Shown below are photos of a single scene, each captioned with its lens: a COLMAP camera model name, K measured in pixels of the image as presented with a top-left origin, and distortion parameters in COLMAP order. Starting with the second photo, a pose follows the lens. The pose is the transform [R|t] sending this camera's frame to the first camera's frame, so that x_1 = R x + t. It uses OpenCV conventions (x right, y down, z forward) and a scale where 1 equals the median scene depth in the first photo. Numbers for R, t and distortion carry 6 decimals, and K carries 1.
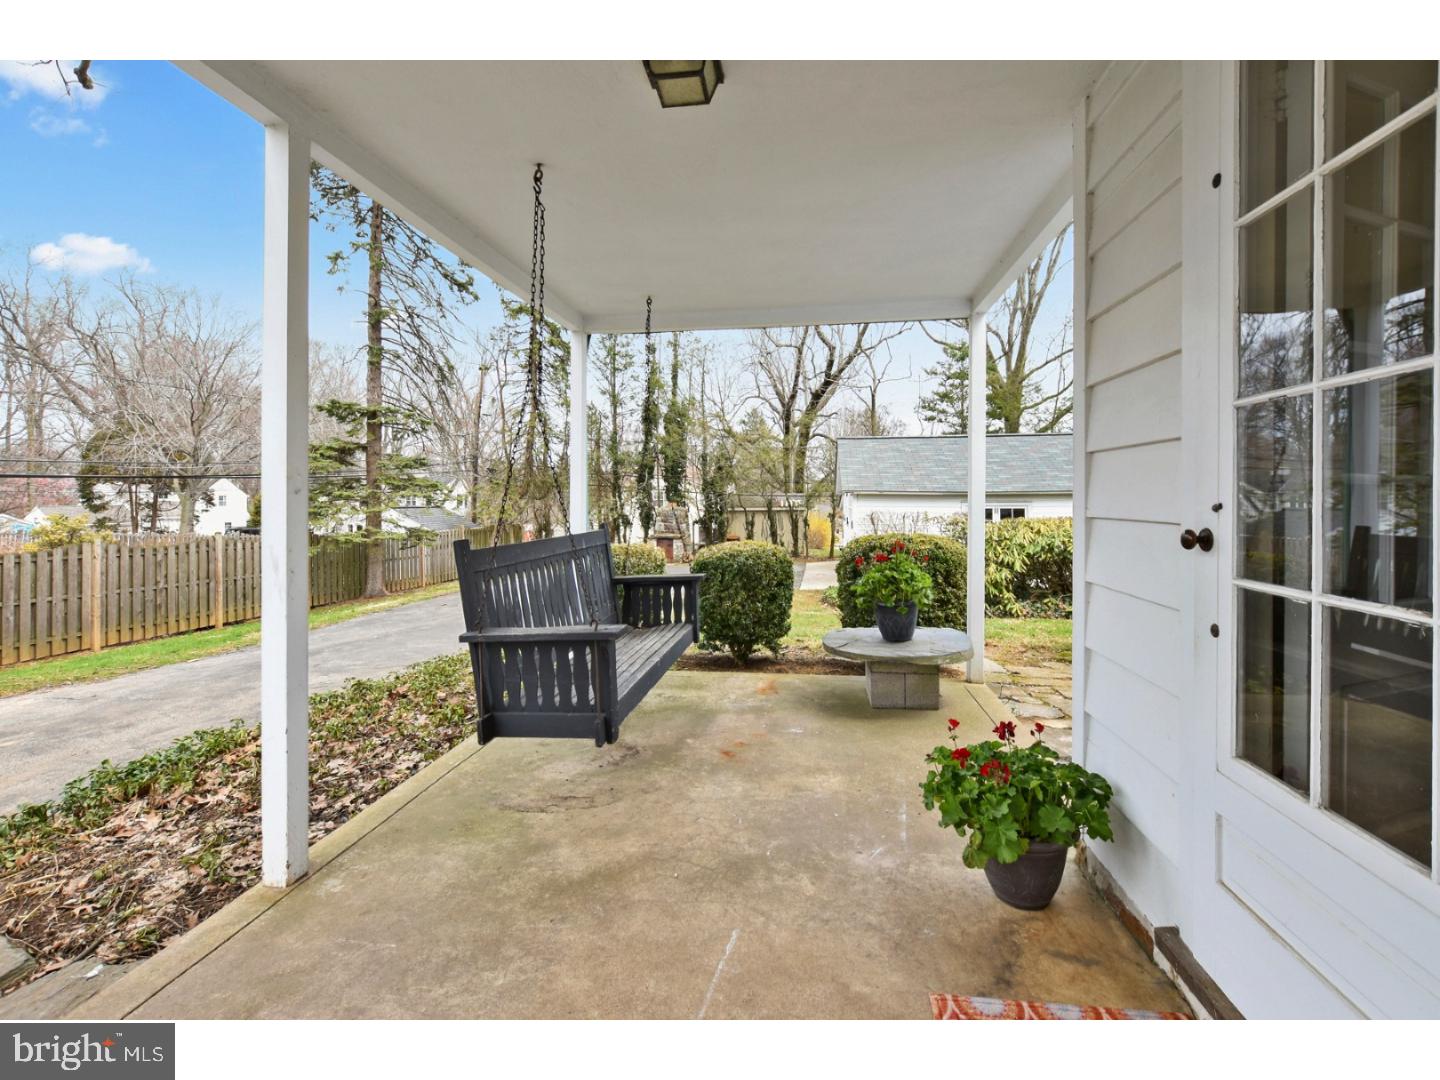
lens RADIAL K [[627.8, 0, 740.6], [0, 627.8, 536.7], [0, 0, 1]] dist [0.003604, -0.000037]
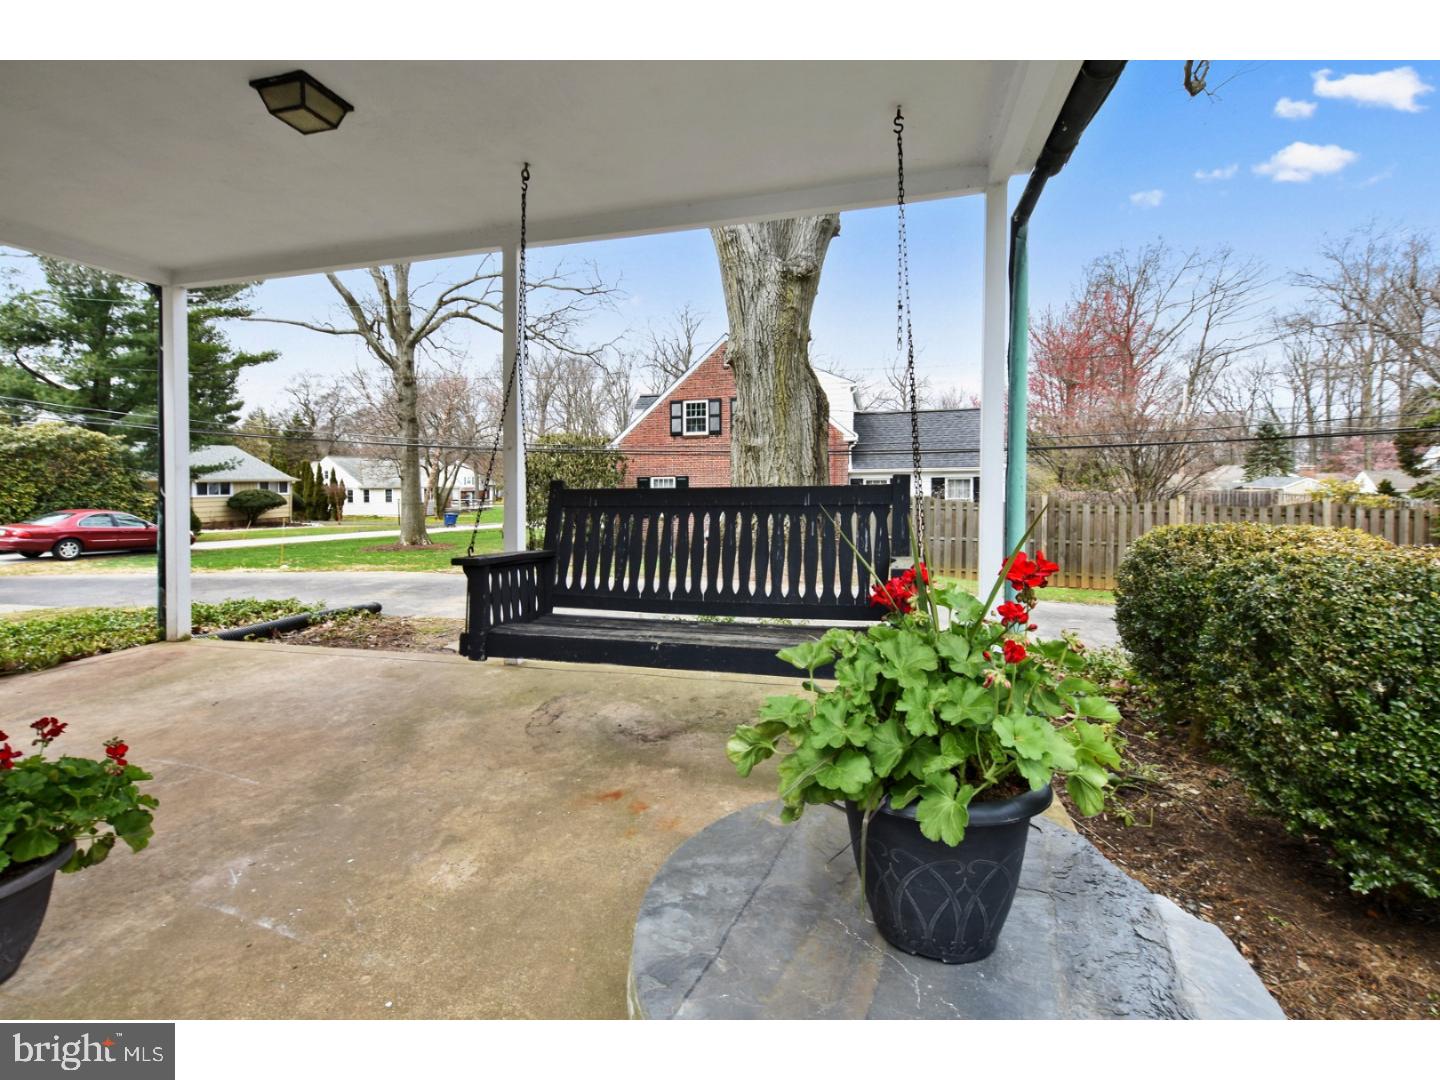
lens RADIAL K [[627.8, 0, 740.6], [0, 627.8, 536.7], [0, 0, 1]] dist [0.003604, -0.000037]
pose [[-0.118040, 0.096001, -0.988357, 0.641779], [-0.043554, 0.993858, 0.101736, -0.017847], [0.992053, 0.055056, -0.113134, 1.239858]]
